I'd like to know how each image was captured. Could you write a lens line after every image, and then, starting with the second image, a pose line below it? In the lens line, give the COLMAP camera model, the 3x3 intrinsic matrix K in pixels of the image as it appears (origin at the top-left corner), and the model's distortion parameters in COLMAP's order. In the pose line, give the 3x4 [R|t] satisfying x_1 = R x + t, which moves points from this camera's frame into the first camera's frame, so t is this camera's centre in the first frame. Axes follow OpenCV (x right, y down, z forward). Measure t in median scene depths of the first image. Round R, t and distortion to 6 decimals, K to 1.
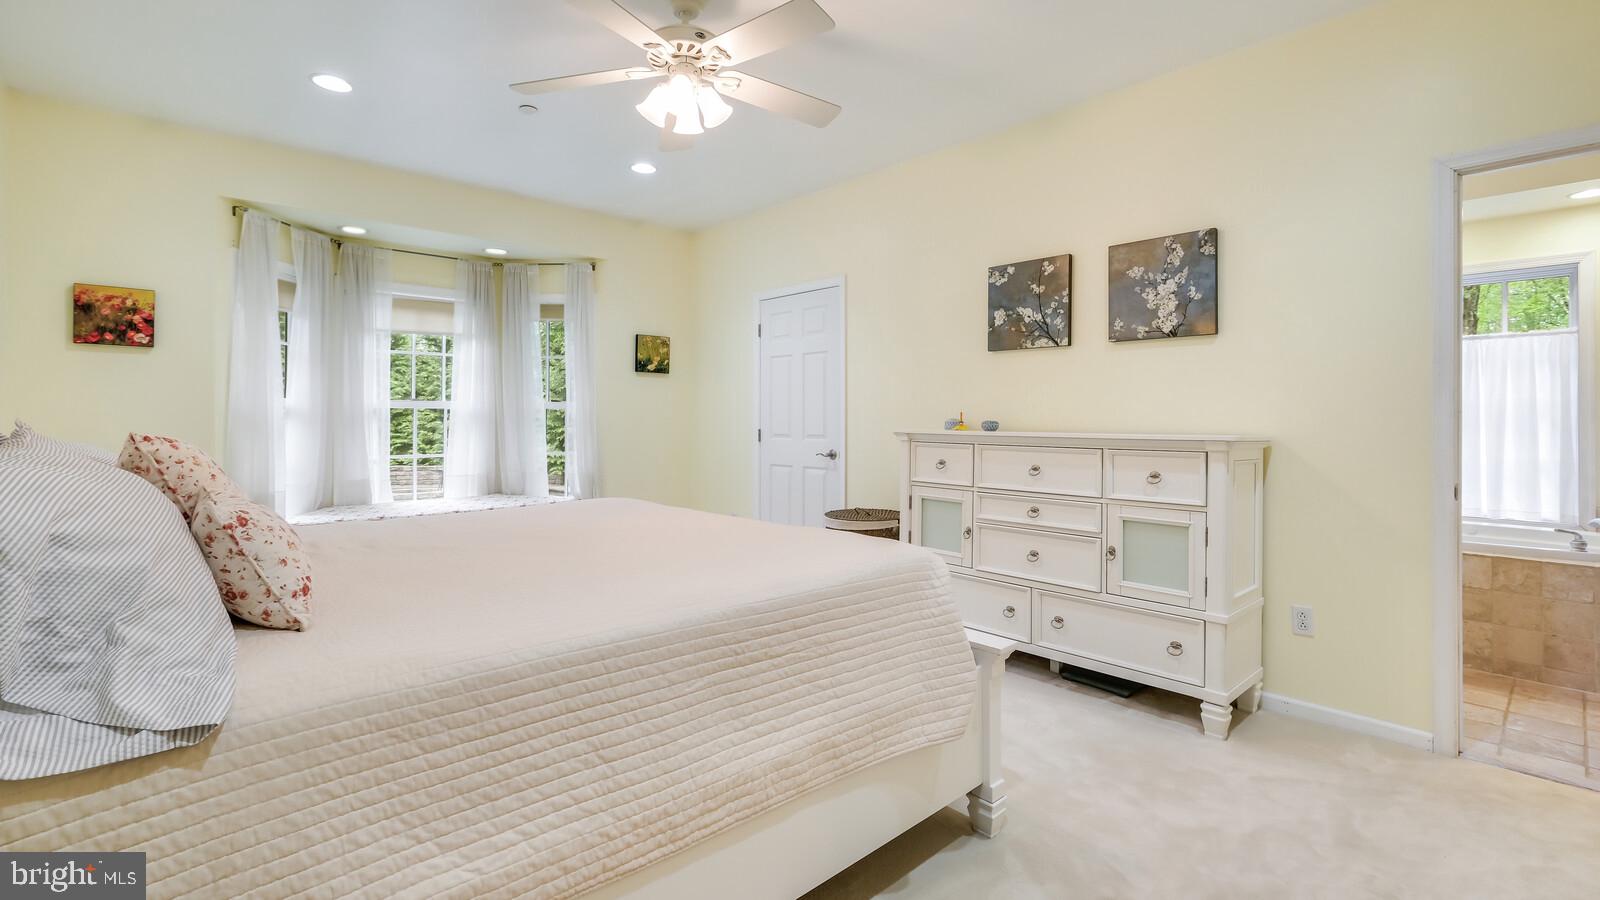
lens RADIAL K [[705.1, 0, 779.4], [0, 705.1, 421.5], [0, 0, 1]] dist [0.013725, -0.000202]
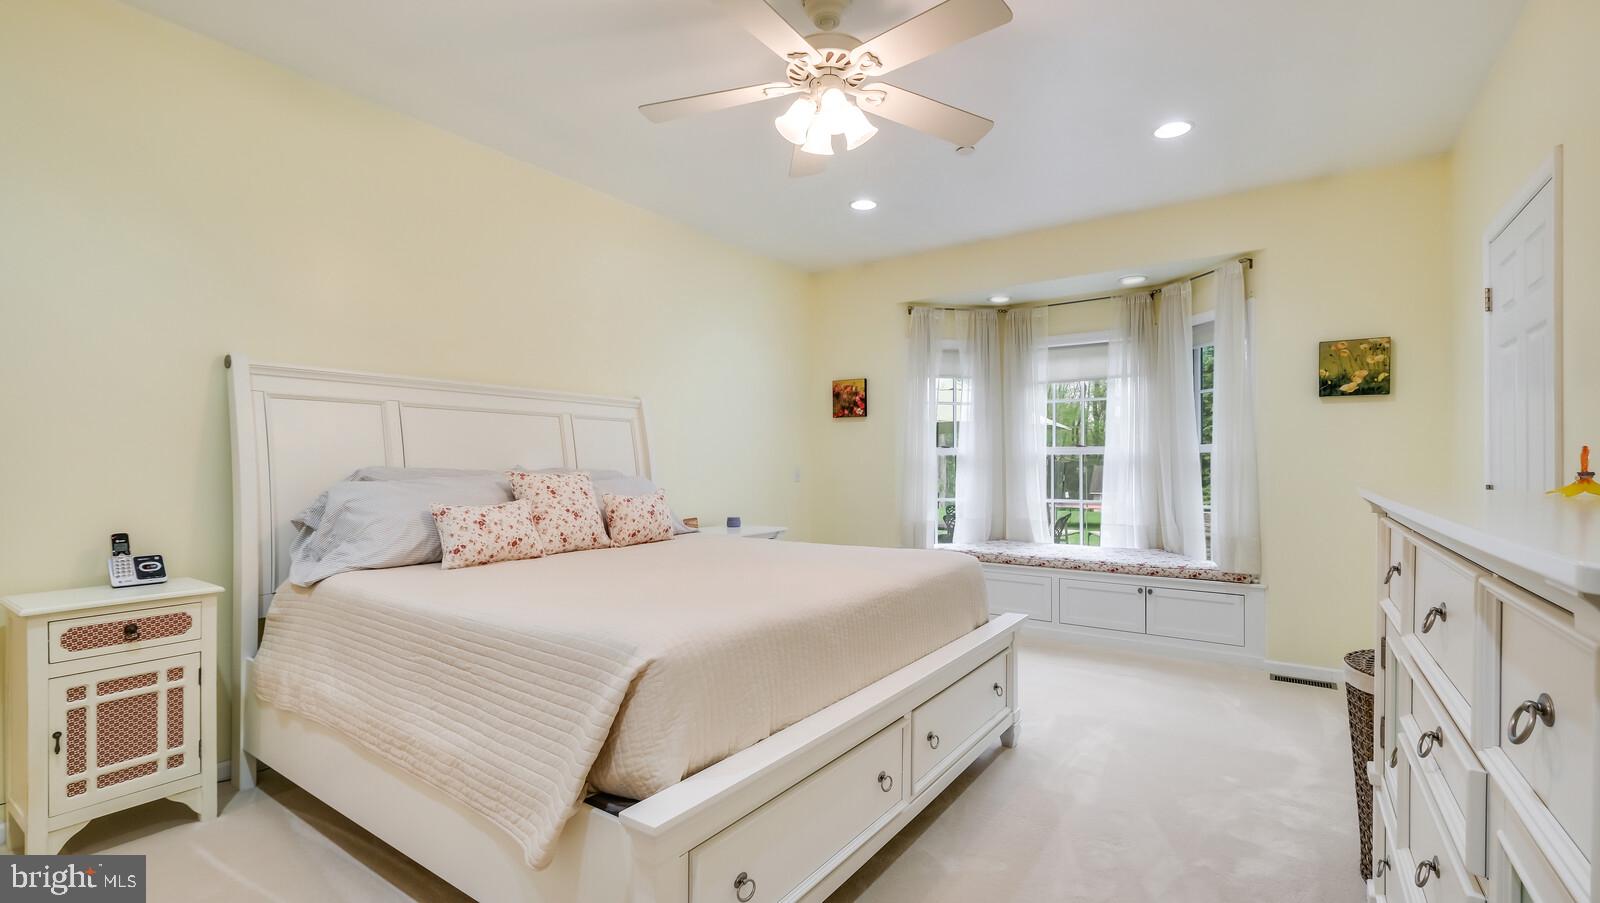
lens RADIAL K [[705.1, 0, 794.5], [0, 705.1, 449.8], [0, 0, 1]] dist [0.013725, -0.000202]
pose [[0.220100, -0.016807, -0.975332, 0.405791], [-0.004623, 0.999822, -0.018273, -0.004903], [0.975466, 0.008530, 0.219983, 0.404274]]
